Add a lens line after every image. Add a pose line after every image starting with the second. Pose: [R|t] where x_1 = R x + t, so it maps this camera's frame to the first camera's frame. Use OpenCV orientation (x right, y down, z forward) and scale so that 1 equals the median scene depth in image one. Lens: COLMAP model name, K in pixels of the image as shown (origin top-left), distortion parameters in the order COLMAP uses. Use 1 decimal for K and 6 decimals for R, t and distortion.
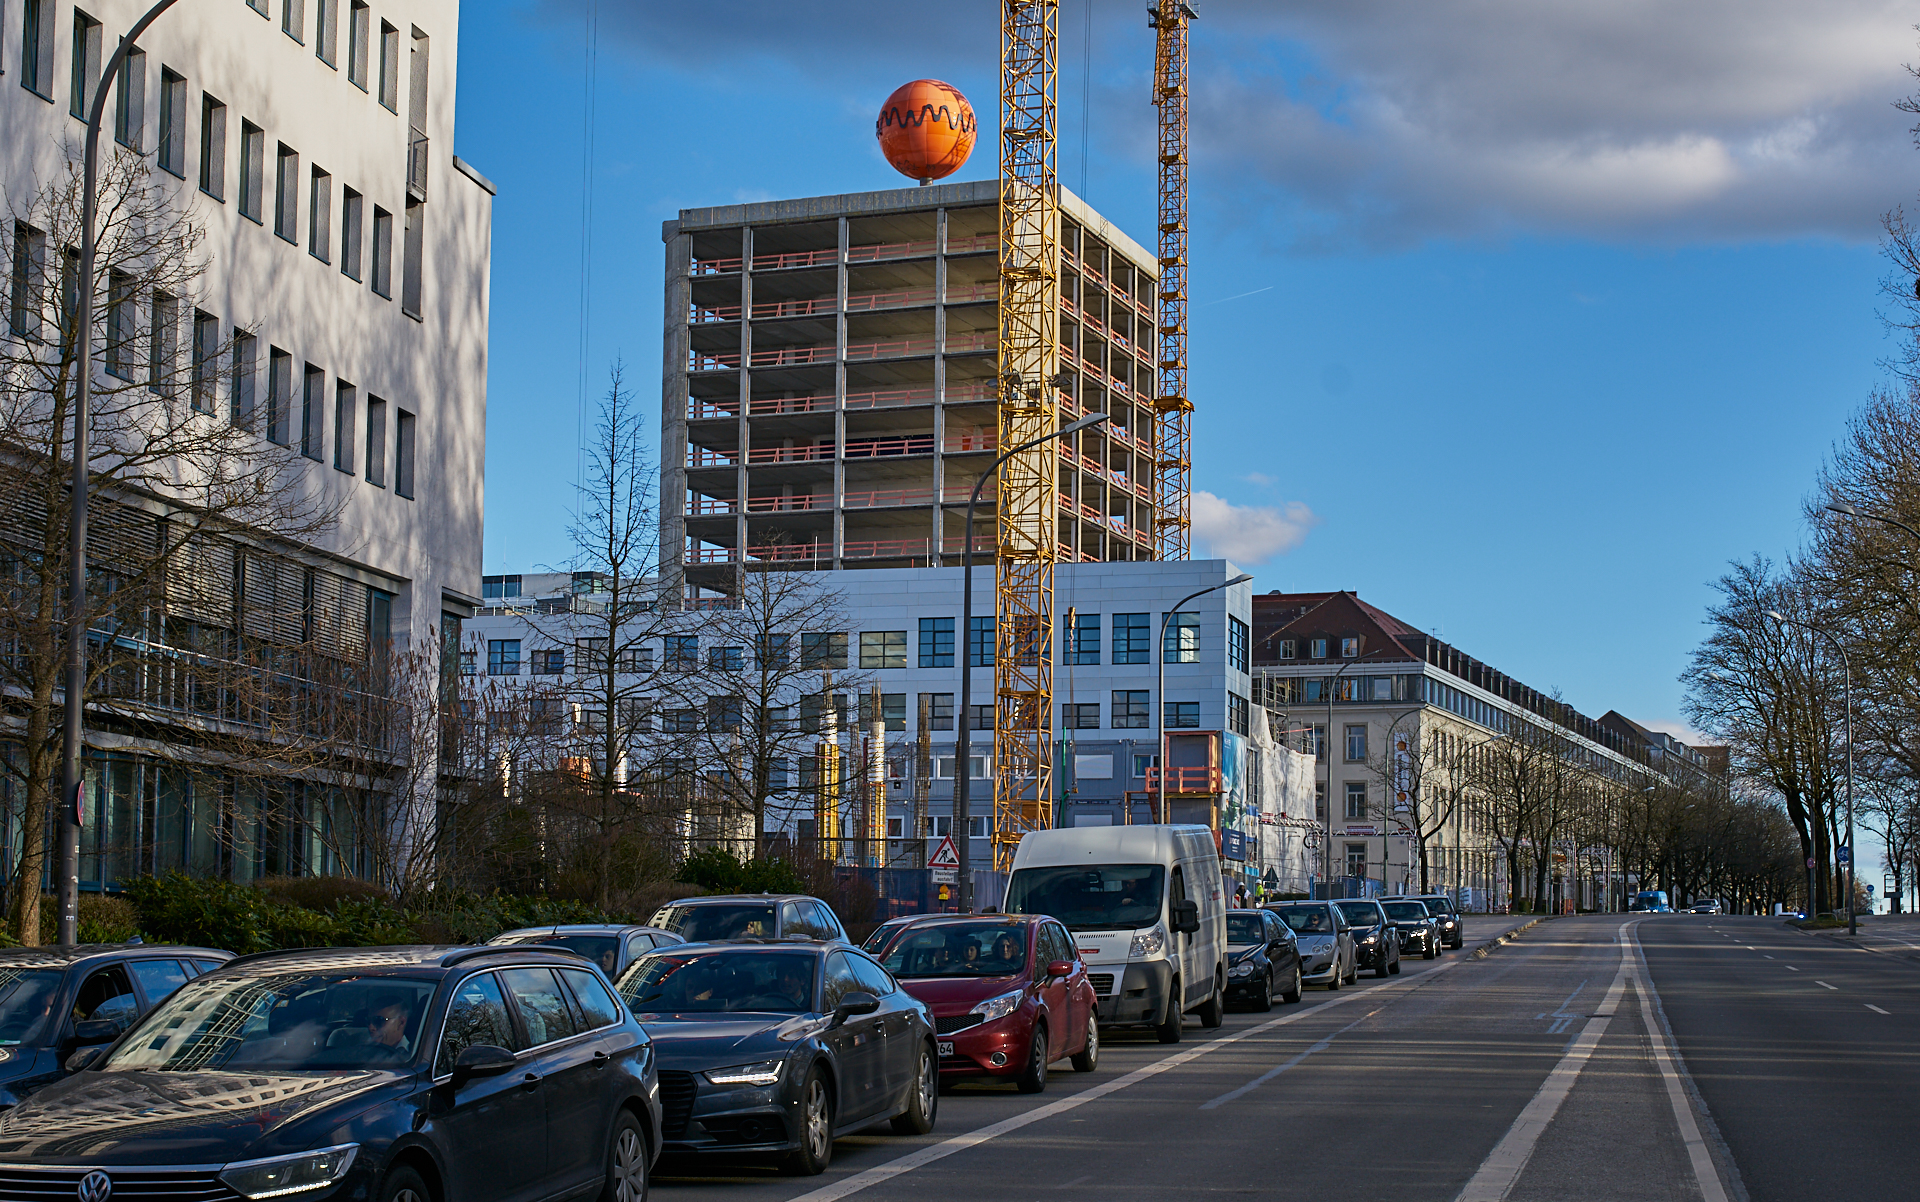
lens RADIAL K [[2880.9, 0, 935.1], [0, 2880.9, 755.6], [0, 0, 1]] dist [-0.040192, 0.000000]
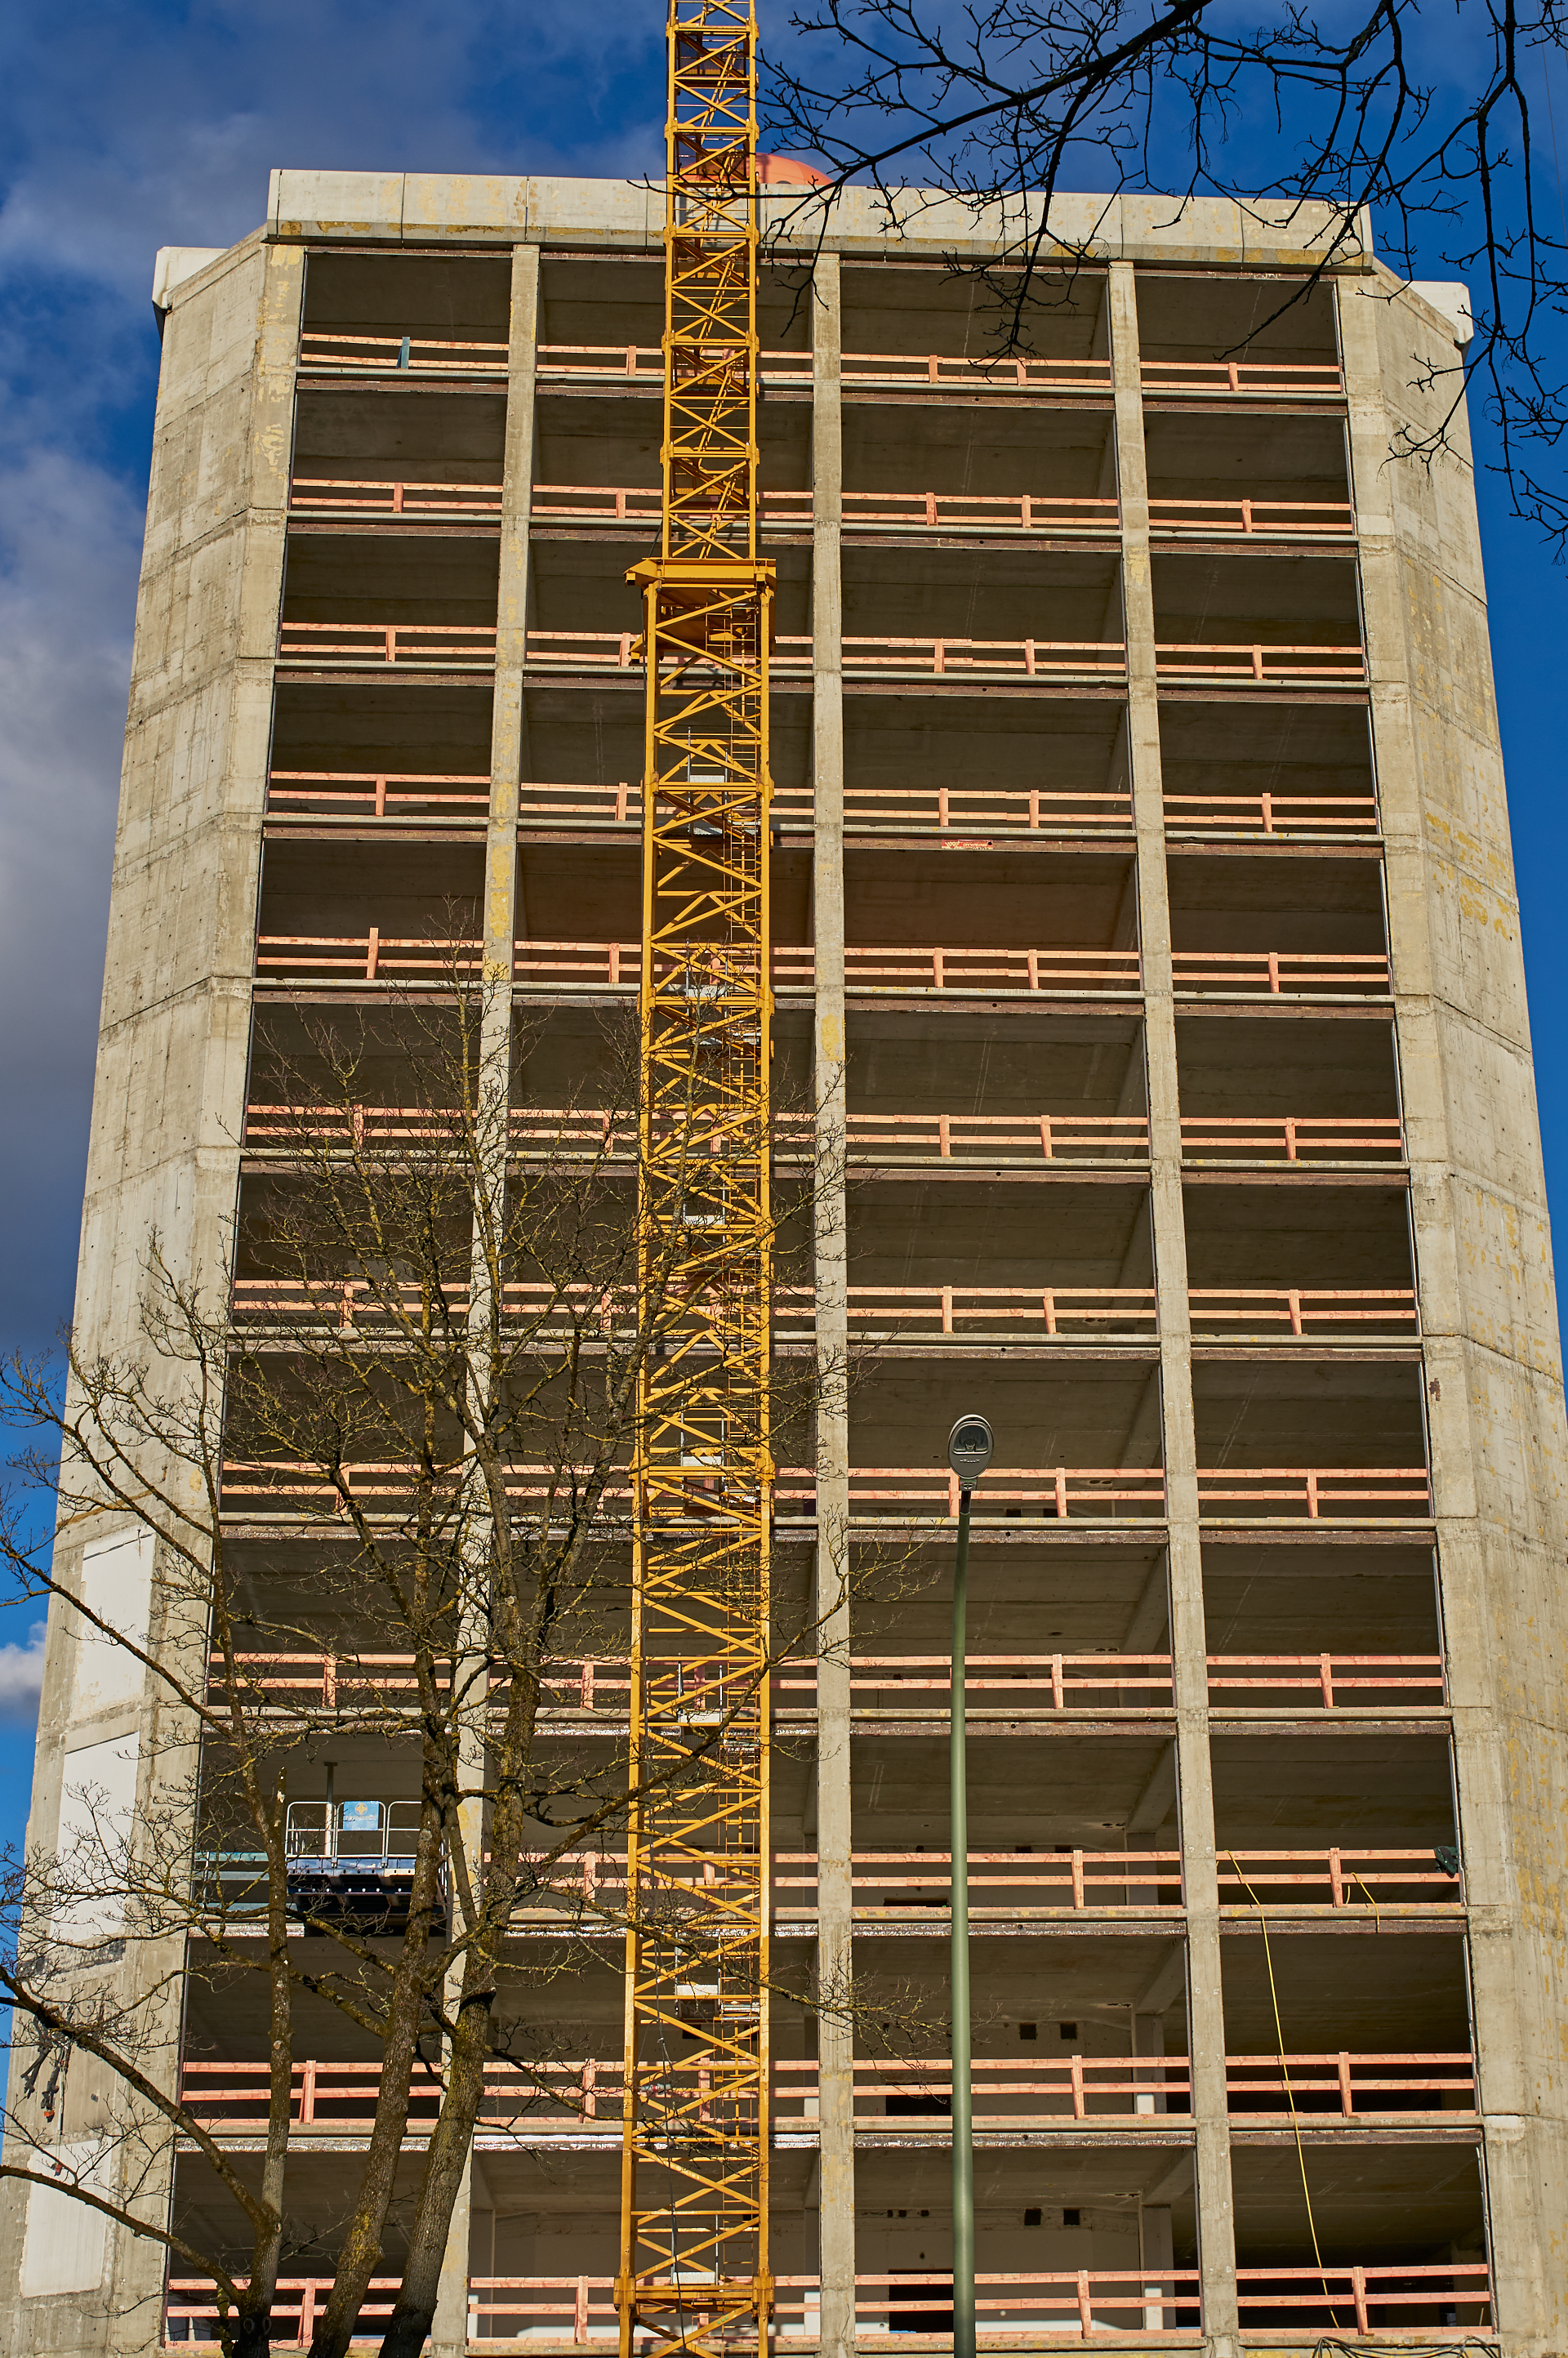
lens RADIAL K [[3540.1, 0, 844.0], [0, 3540.1, 1160.0], [0, 0, 1]] dist [-0.031955, 0.000000]
pose [[0.421827, -0.394323, -0.816438, 0.322258], [0.083775, 0.913573, -0.397953, 0.046419], [0.902798, 0.099470, 0.418404, 0.891195]]
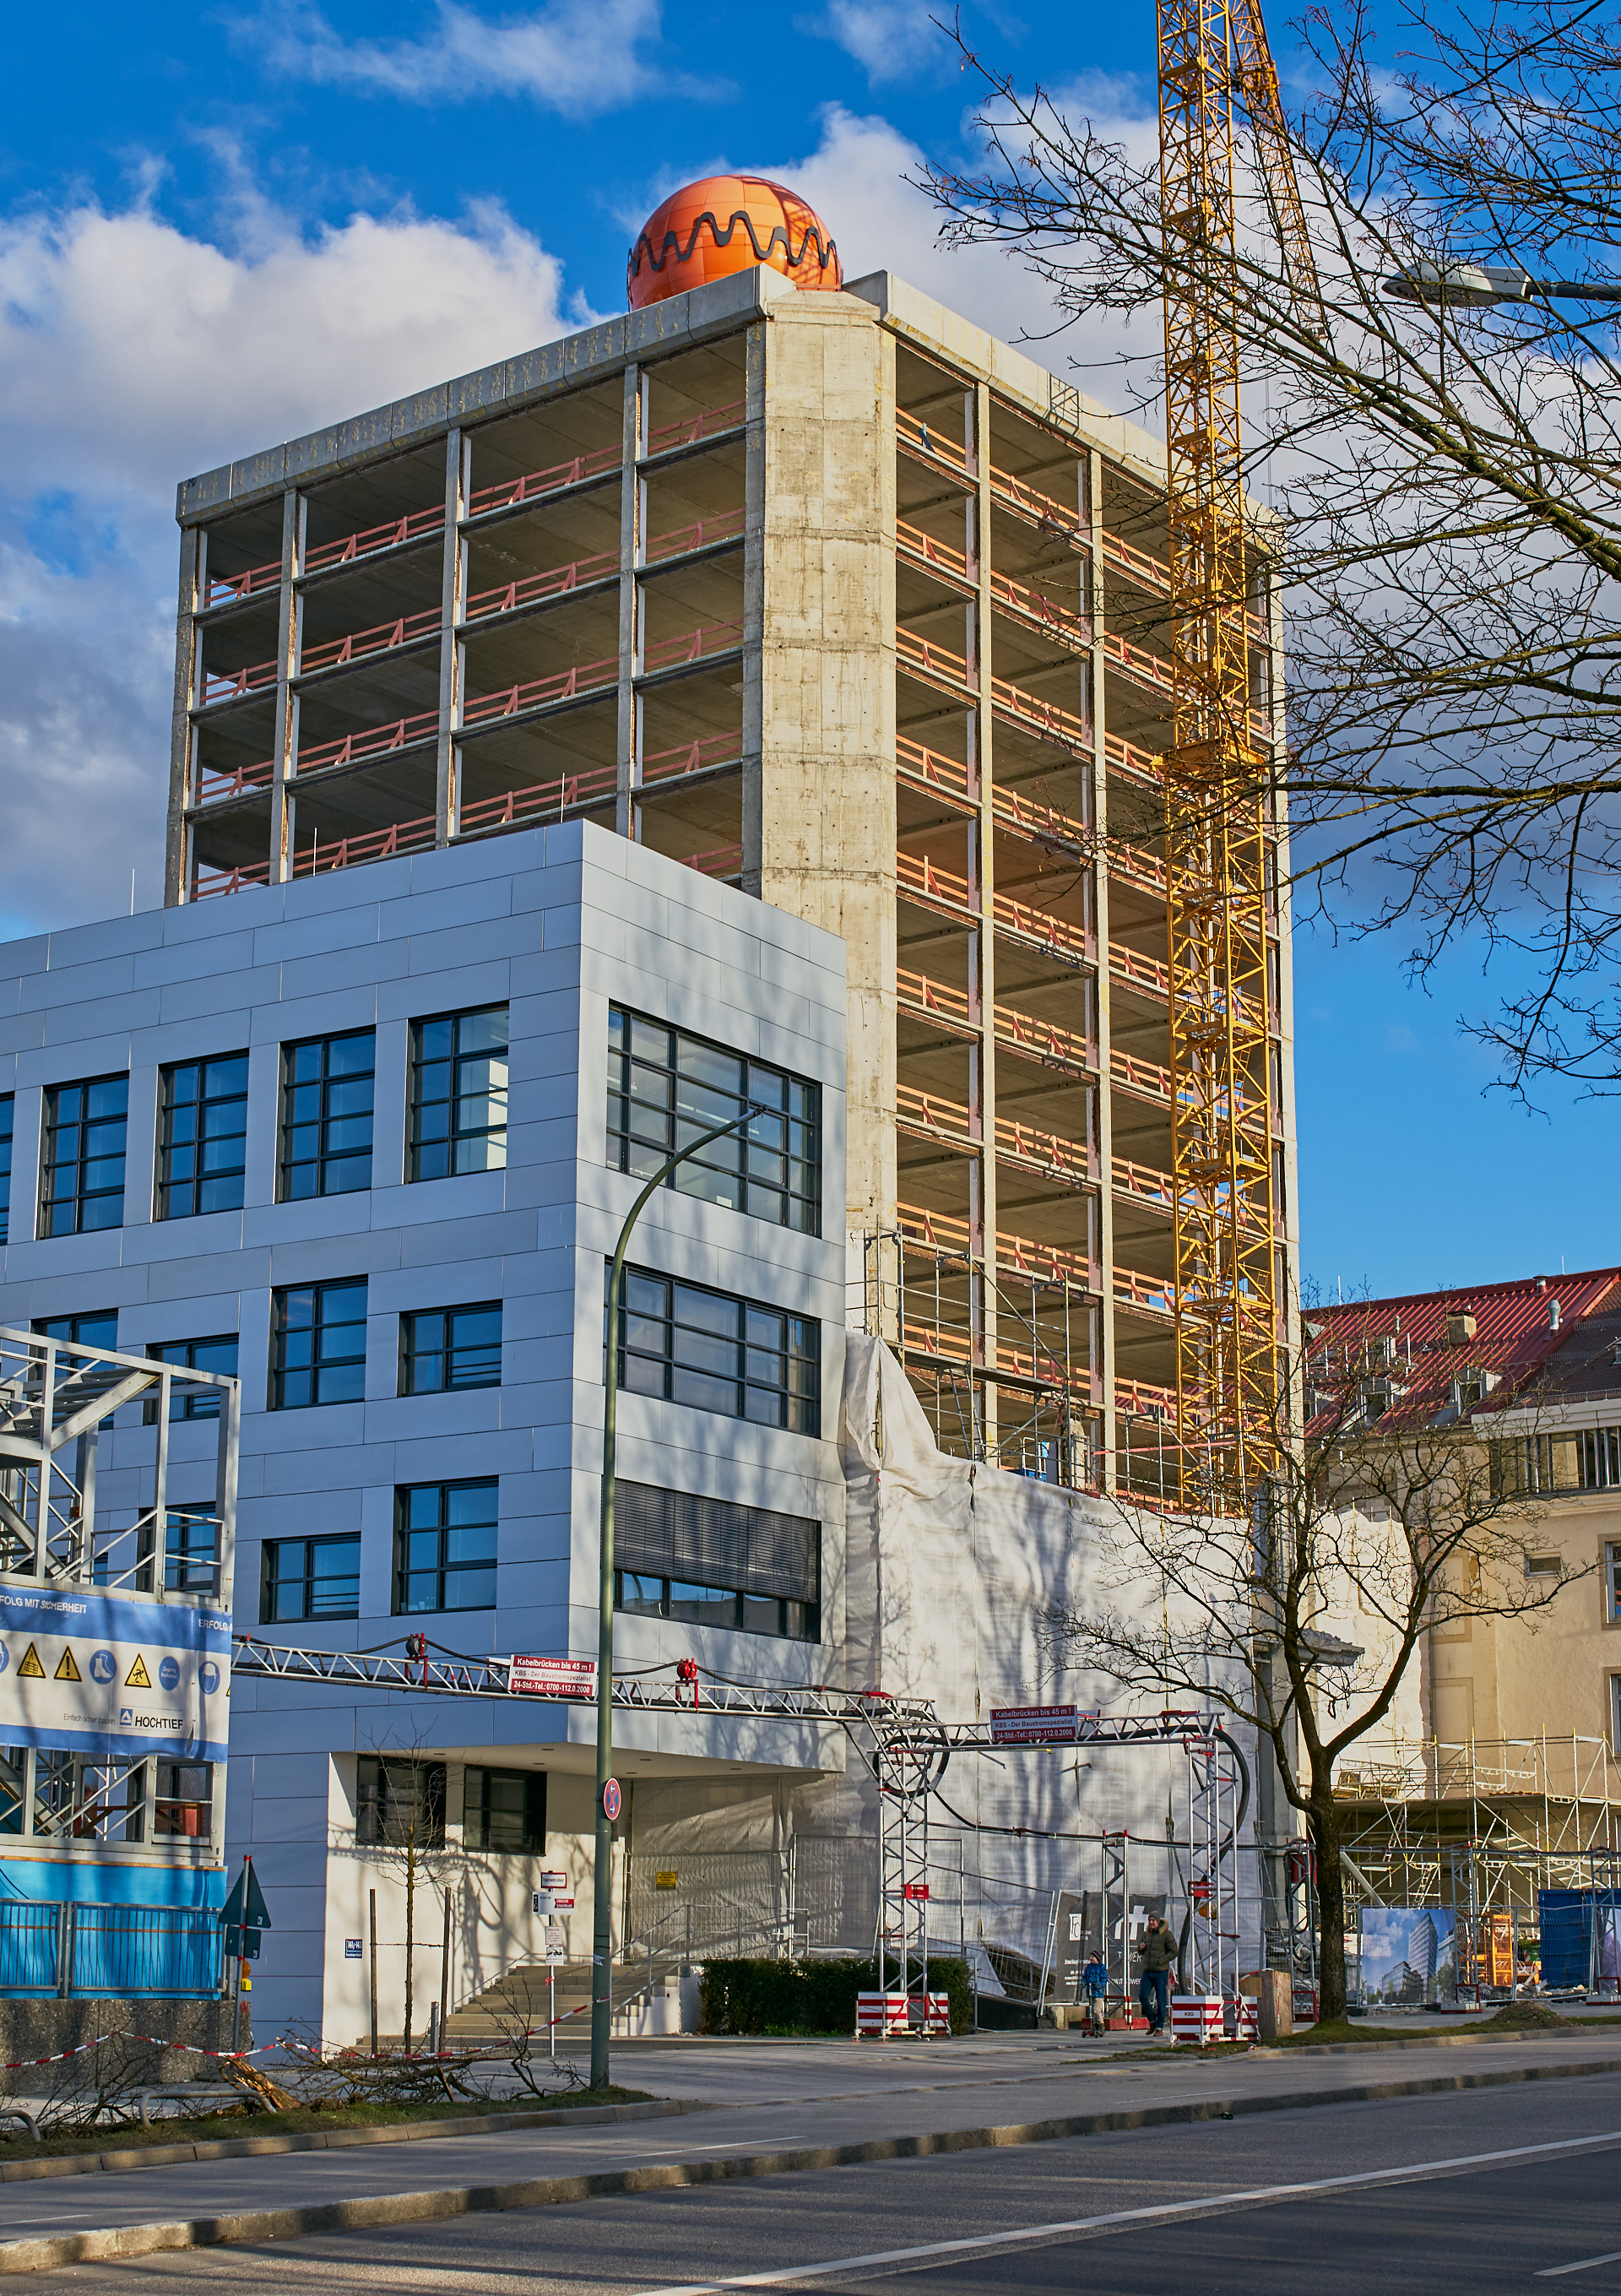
lens RADIAL K [[3689.3, 0, 797.9], [0, 3689.3, 1147.1], [0, 0, 1]] dist [-0.015987, 0.000000]
pose [[0.960727, -0.074456, -0.267319, 0.165599], [0.029834, 0.985462, -0.167257, 0.022500], [0.275886, 0.152713, 0.948981, 0.480974]]
